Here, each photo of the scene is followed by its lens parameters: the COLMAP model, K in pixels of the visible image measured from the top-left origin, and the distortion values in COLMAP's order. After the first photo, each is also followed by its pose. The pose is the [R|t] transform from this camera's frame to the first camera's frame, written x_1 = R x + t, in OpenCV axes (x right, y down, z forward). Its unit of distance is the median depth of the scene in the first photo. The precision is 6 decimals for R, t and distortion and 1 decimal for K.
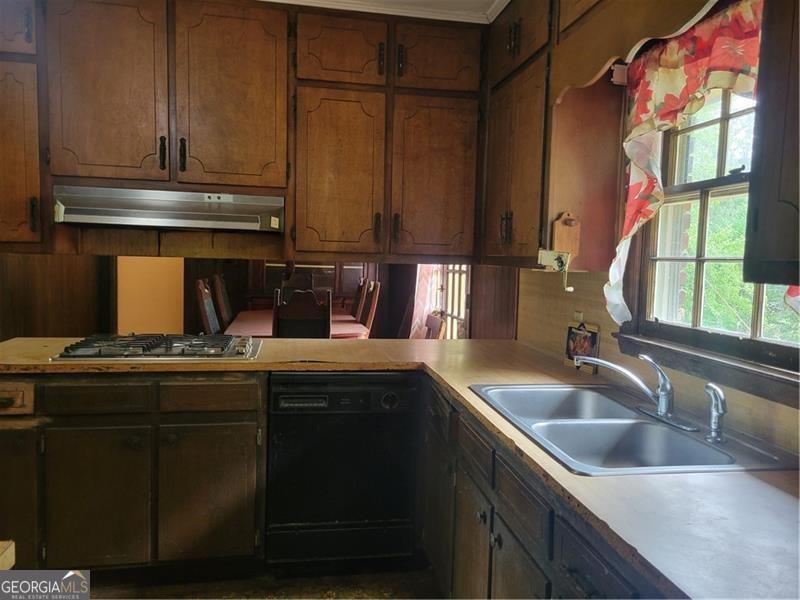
lens RADIAL K [[596.8, 0, 404.5], [0, 596.8, 302.5], [0, 0, 1]] dist [0.036493, -0.006312]
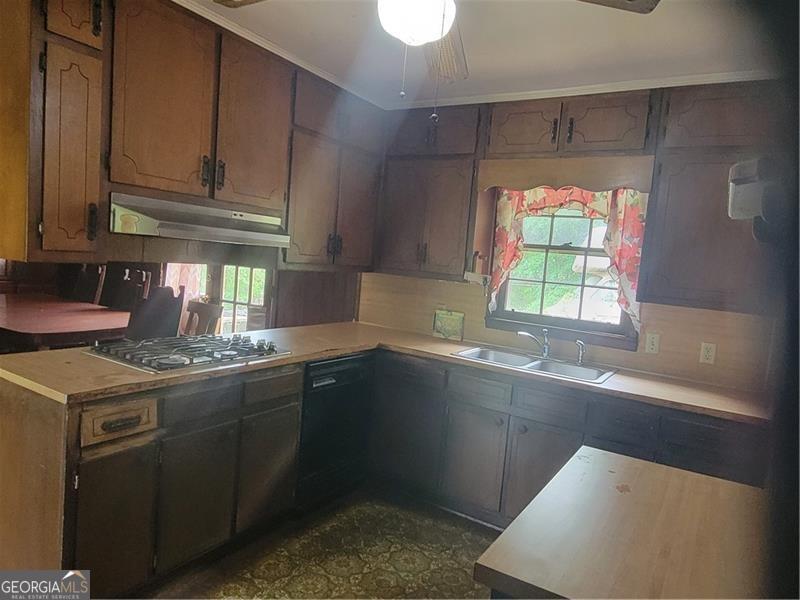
lens RADIAL K [[528.1, 0, 402.7], [0, 528.1, 298.0], [0, 0, 1]] dist [-0.002667, 0.001638]
pose [[0.665182, -0.028541, 0.746135, -0.903912], [-0.009187, 0.998881, 0.046400, -0.071159], [-0.746624, -0.037719, 0.664176, 0.103492]]
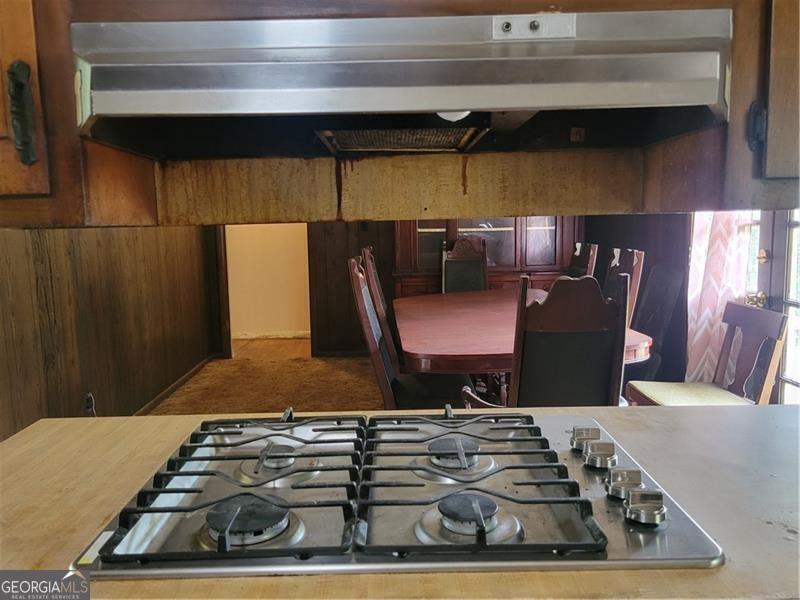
lens RADIAL K [[645.3, 0, 396.0], [0, 645.3, 300.5], [0, 0, 1]] dist [0.041880, -0.006659]
pose [[0.982746, -0.028317, -0.182780, -0.339794], [0.037551, 0.998177, 0.047257, -0.048712], [0.181109, -0.053306, 0.982017, 0.666905]]
